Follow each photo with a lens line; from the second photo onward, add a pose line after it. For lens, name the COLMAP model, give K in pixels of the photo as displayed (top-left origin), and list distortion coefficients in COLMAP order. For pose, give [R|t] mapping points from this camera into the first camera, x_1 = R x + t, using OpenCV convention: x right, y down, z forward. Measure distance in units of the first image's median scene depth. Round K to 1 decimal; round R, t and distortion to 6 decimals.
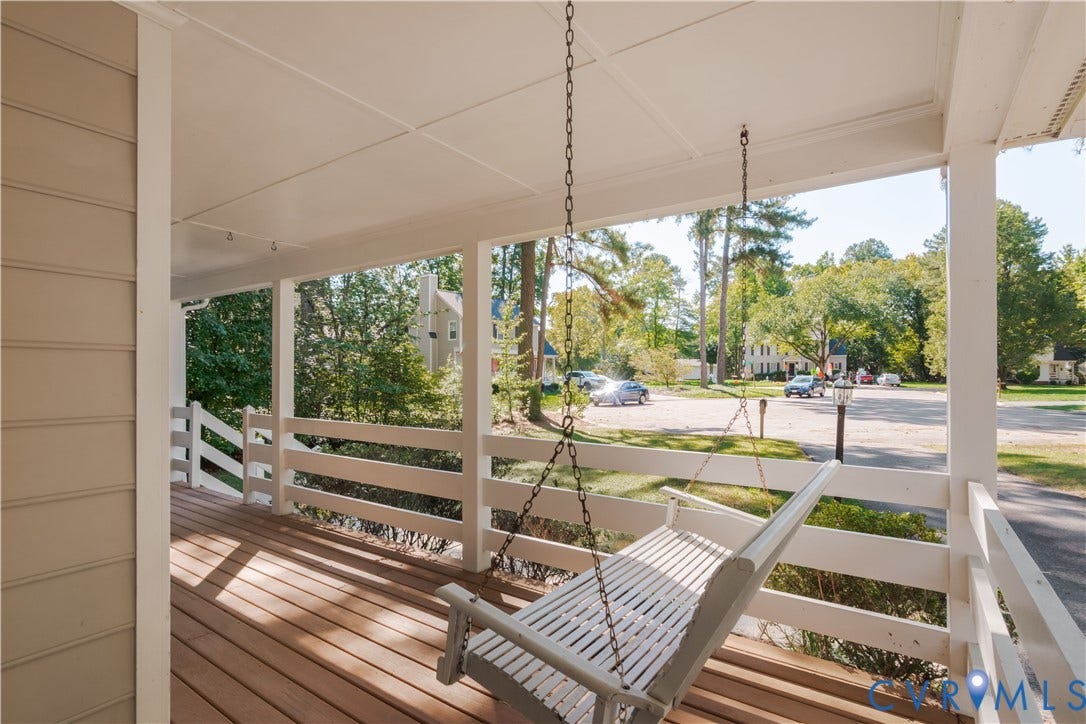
lens RADIAL K [[528.0, 0, 542.8], [0, 528.0, 366.5], [0, 0, 1]] dist [-0.002952, -0.000289]
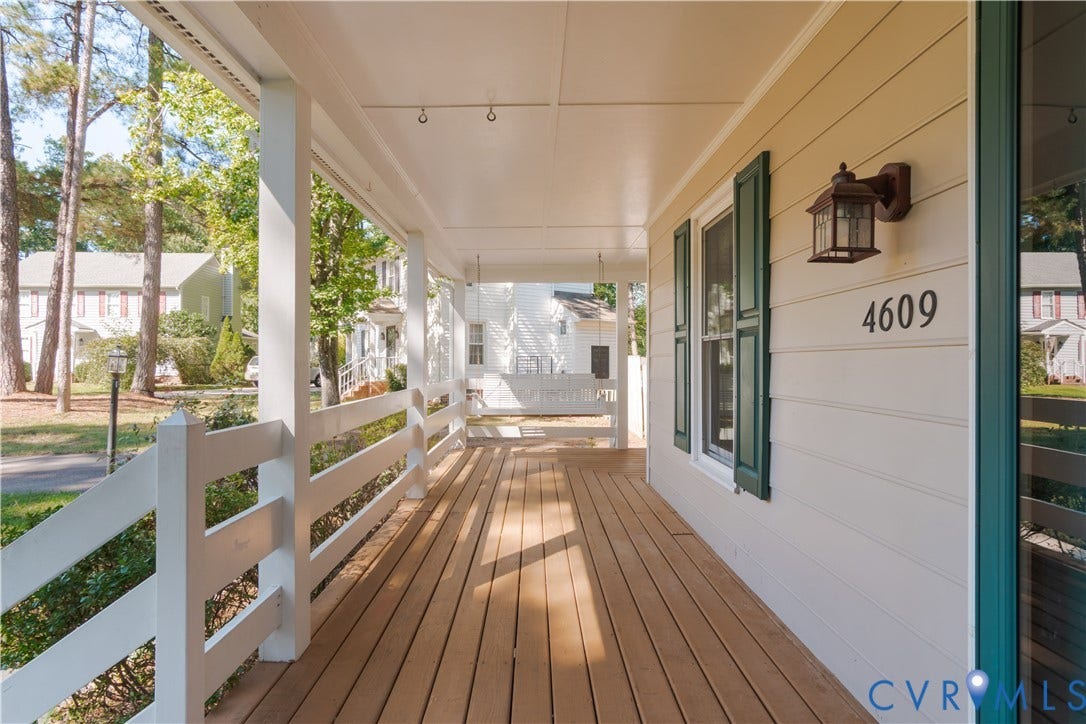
lens RADIAL K [[528.0, 0, 542.4], [0, 528.0, 363.1], [0, 0, 1]] dist [-0.002952, -0.000289]
pose [[-0.586095, 0.004585, 0.810230, -1.214827], [-0.007222, 0.999915, -0.010882, 0.079032], [-0.810210, -0.012230, -0.586012, 1.402376]]
